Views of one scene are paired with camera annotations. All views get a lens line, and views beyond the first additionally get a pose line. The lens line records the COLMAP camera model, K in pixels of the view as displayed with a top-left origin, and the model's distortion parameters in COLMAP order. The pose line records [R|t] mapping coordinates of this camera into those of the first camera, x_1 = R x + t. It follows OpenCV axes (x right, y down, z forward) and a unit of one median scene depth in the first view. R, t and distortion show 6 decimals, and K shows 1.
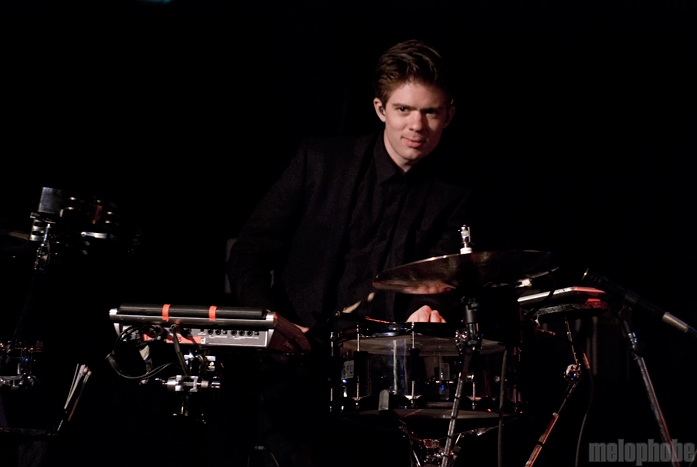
lens RADIAL K [[1548.3, 0, 348.9], [0, 1548.3, 235.0], [0, 0, 1]] dist [0.057905, 0.000000]
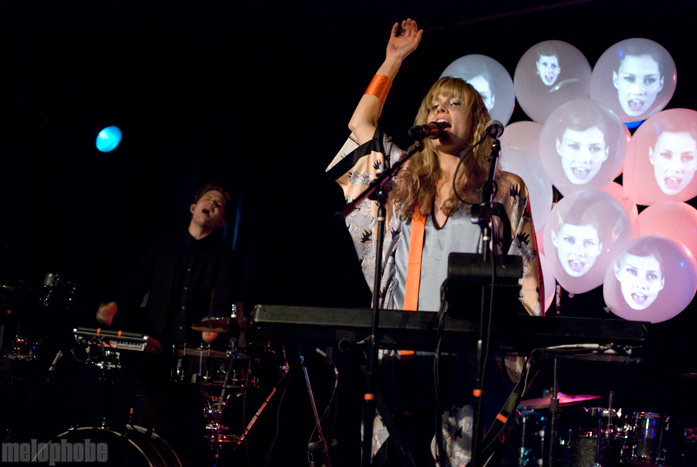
lens RADIAL K [[1037.7, 0, 347.9], [0, 1037.7, 232.1], [0, 0, 1]] dist [-0.149921, 0.000000]
pose [[0.990936, 0.072840, 0.112876, 0.058572], [-0.070591, 0.997221, -0.023804, -0.082634], [-0.114296, 0.015620, 0.993324, -0.499993]]
